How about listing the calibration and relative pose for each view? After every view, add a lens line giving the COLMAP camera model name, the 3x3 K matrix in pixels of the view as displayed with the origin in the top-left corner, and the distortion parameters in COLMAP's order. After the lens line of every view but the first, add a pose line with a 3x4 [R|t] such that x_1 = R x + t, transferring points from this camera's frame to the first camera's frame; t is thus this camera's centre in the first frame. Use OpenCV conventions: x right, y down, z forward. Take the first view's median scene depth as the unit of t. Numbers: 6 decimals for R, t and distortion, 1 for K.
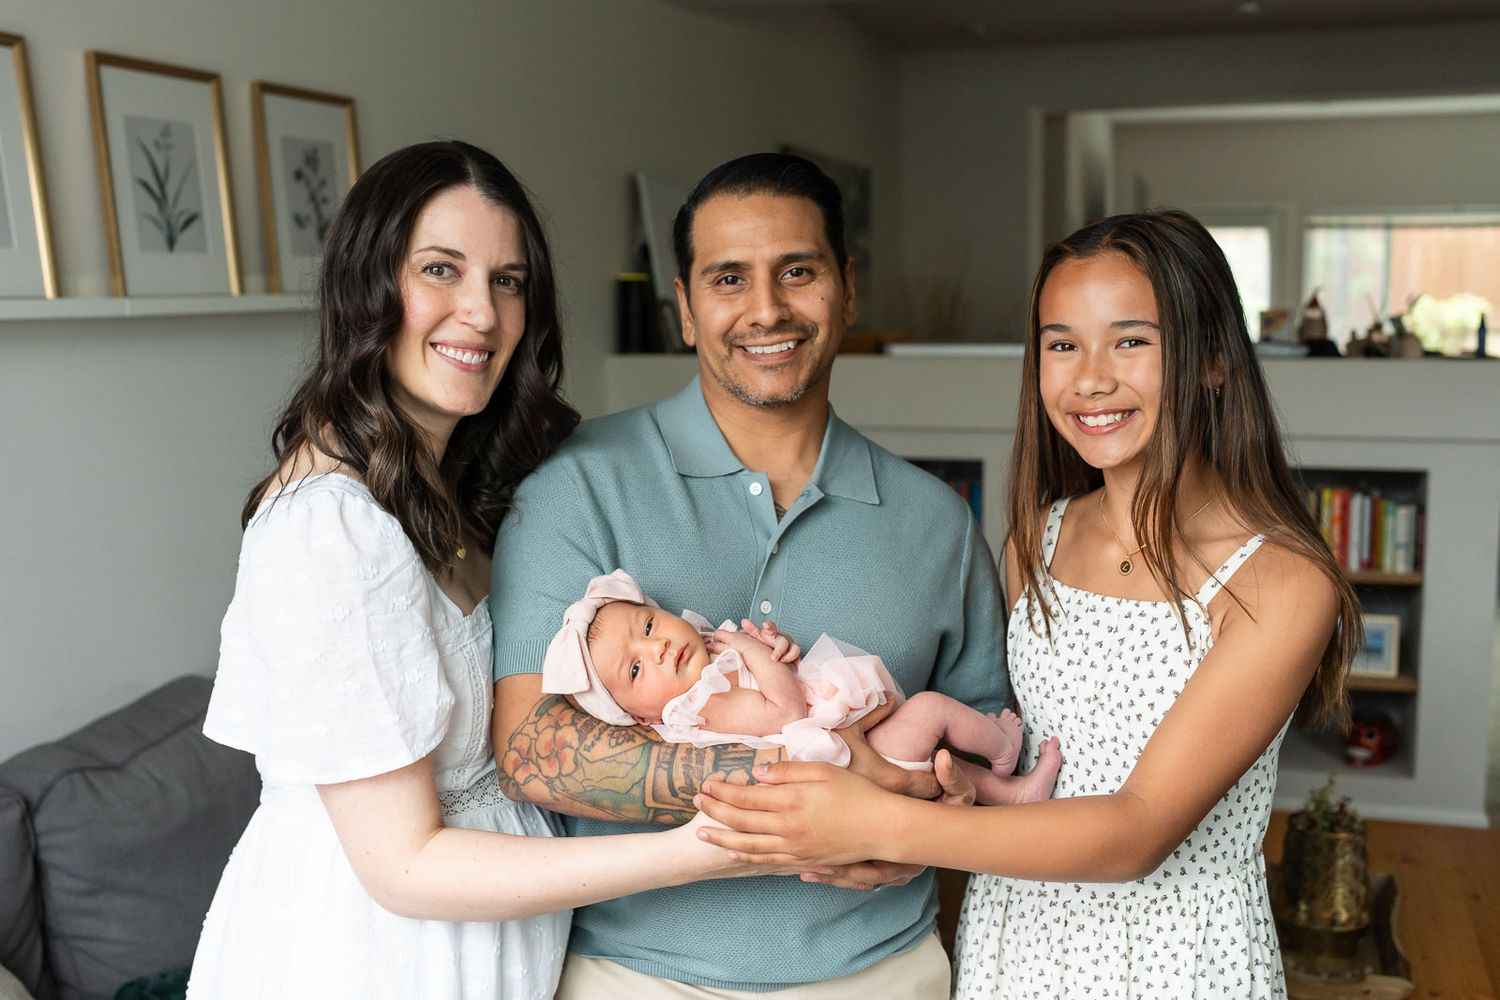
lens RADIAL K [[1588.9, 0, 750.0], [0, 1588.9, 500.0], [0, 0, 1]] dist [0.001393, -0.001907]
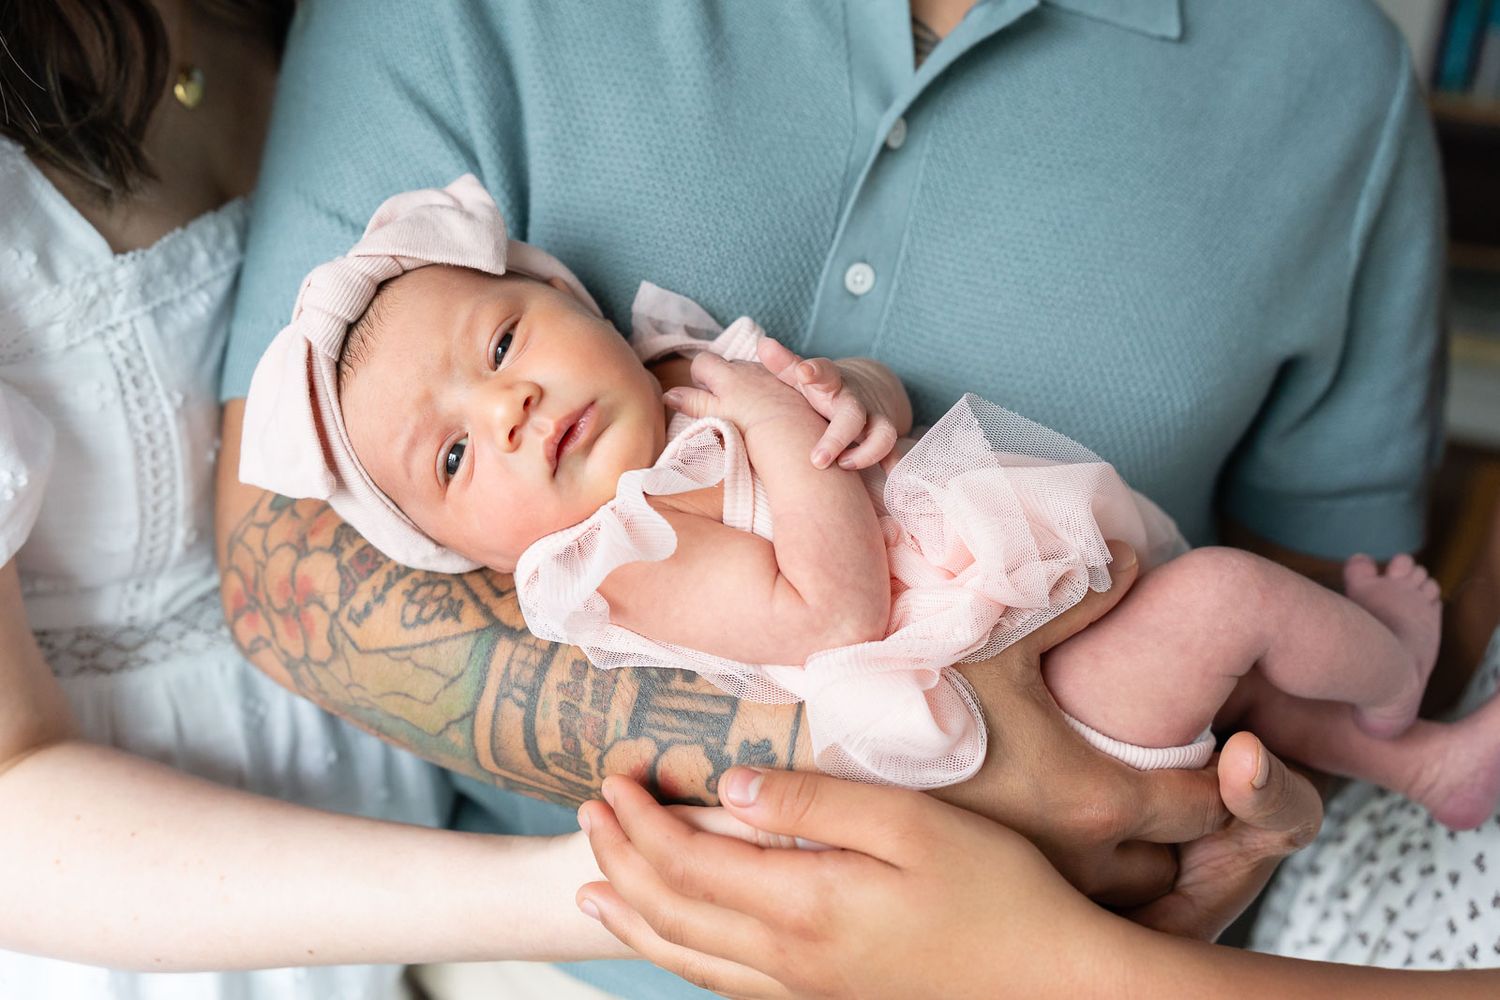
lens RADIAL K [[1588.9, 0, 750.0], [0, 1588.9, 500.0], [0, 0, 1]] dist [0.001393, -0.001907]
pose [[0.979208, 0.117777, -0.165165, 0.061947], [-0.058175, 0.943037, 0.327563, -0.013380], [0.194336, -0.311144, 0.930281, 0.637714]]
